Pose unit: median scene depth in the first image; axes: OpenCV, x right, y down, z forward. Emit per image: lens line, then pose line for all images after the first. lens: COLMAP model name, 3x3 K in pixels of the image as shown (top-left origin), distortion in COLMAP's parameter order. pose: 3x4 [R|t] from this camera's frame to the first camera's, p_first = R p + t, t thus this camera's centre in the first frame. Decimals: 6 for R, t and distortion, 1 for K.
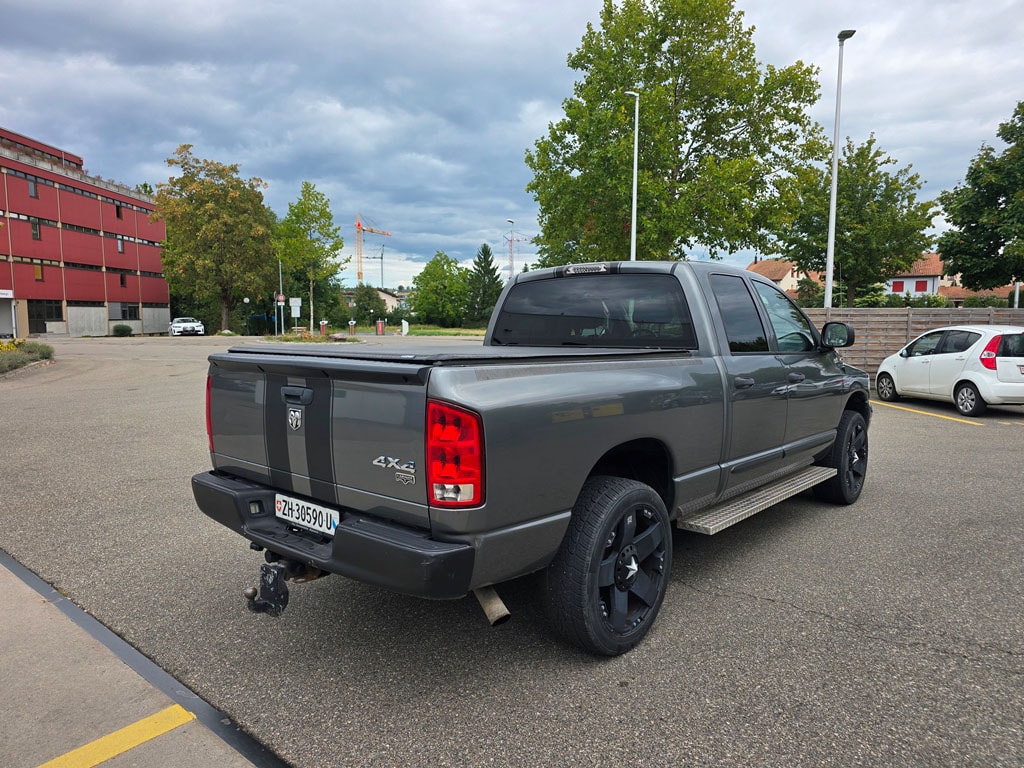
lens RADIAL K [[688.3, 0, 521.2], [0, 688.3, 387.3], [0, 0, 1]] dist [0.064047, -0.063812]
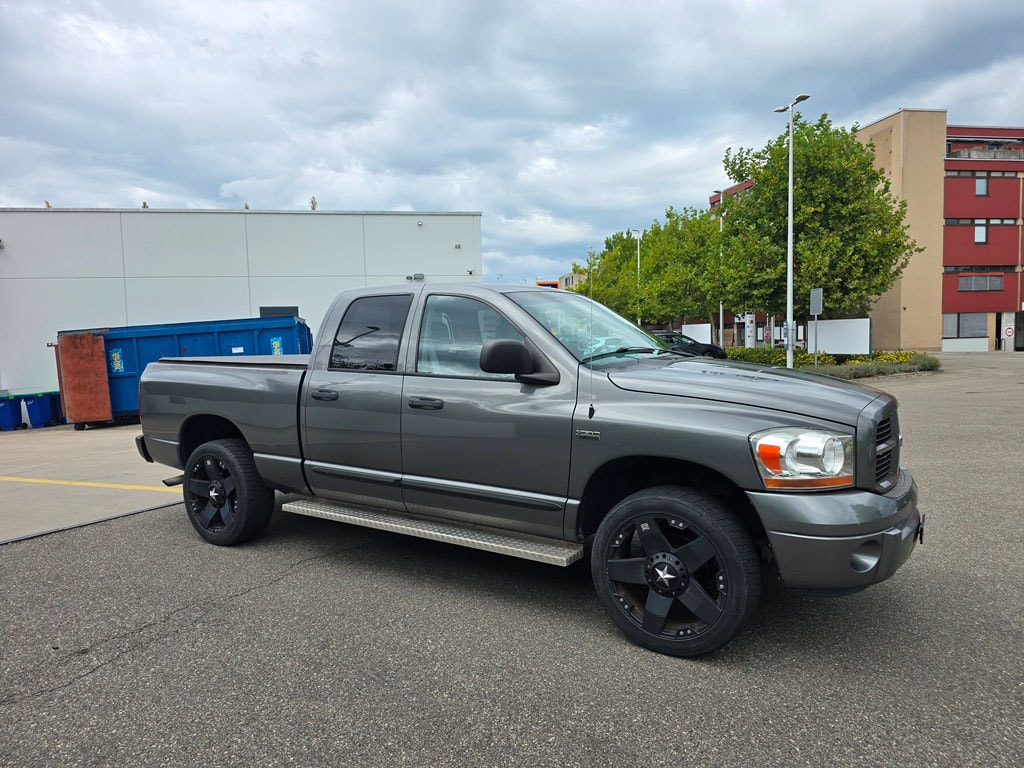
lens RADIAL K [[686.9, 0, 507.5], [0, 686.9, 380.9], [0, 0, 1]] dist [0.064258, -0.056554]
pose [[0.134592, 0.052230, -0.989524, 0.228816], [-0.078372, 0.996043, 0.041915, -0.015647], [0.987797, 0.071910, 0.138152, 0.177432]]
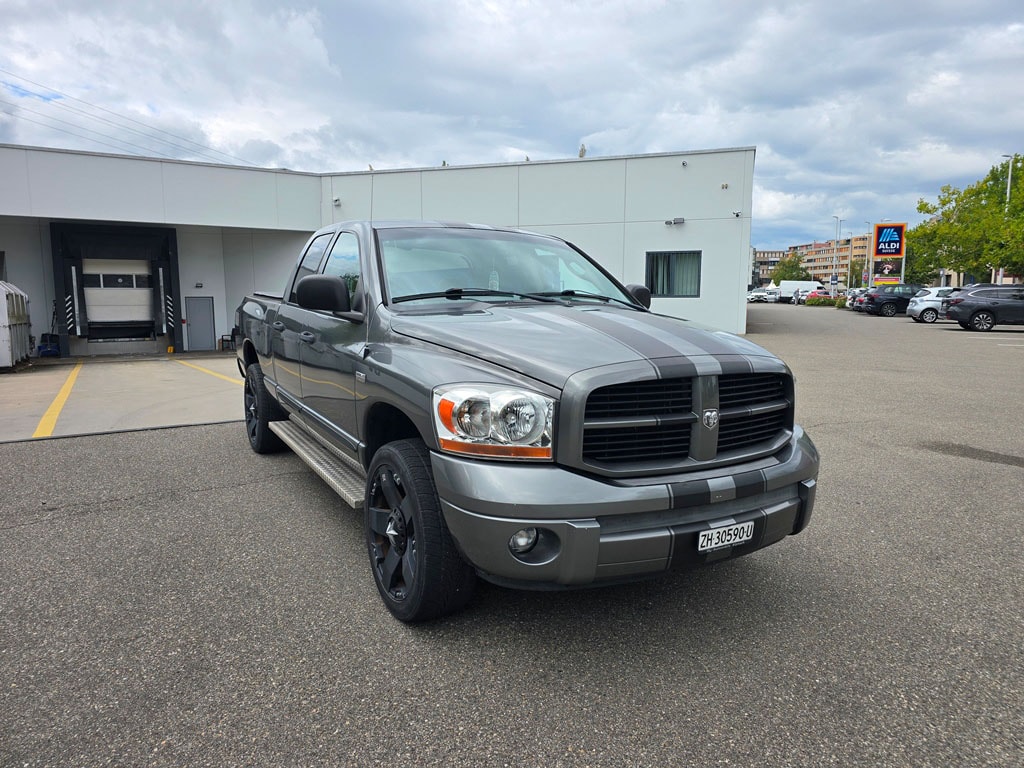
lens RADIAL K [[686.9, 0, 507.5], [0, 686.9, 380.9], [0, 0, 1]] dist [0.064258, -0.056554]
pose [[-0.334737, 0.114903, -0.935280, 0.210073], [-0.101795, 0.982320, 0.157114, -0.023003], [0.936797, 0.147798, -0.317122, 0.278546]]
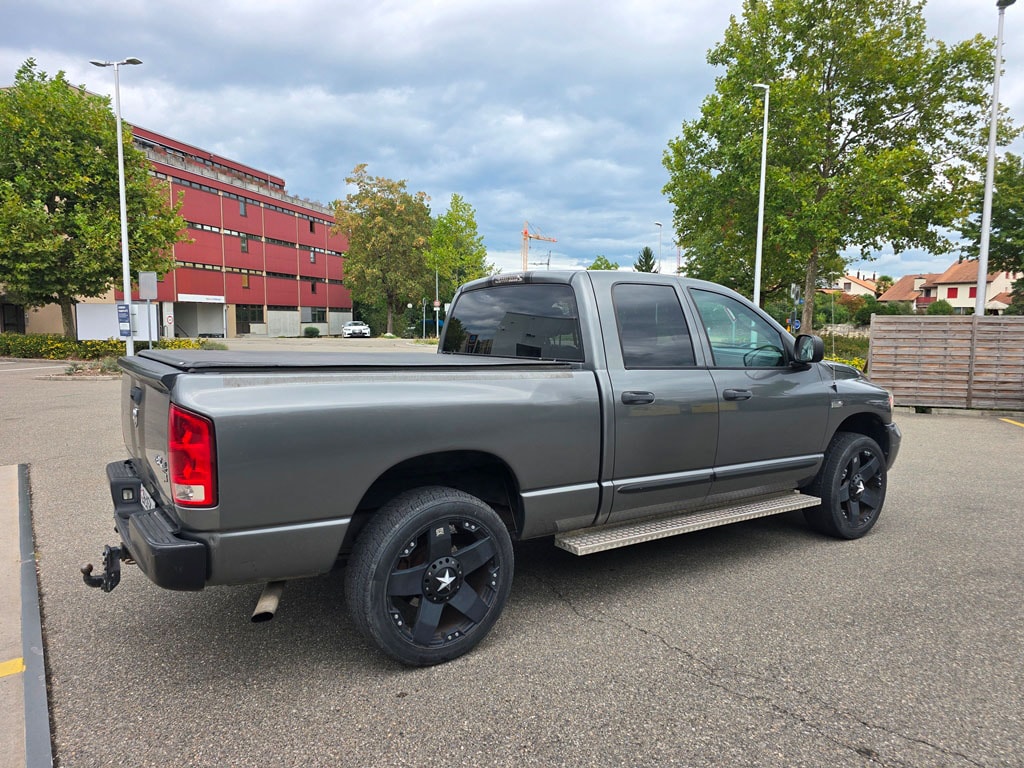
lens RADIAL K [[687.1, 0, 513.7], [0, 687.1, 384.9], [0, 0, 1]] dist [0.067691, -0.064542]
pose [[0.968116, 0.030000, -0.248701, 0.060913], [-0.032291, 0.999465, -0.005137, -0.002243], [0.248414, 0.013004, 0.968567, 0.007170]]
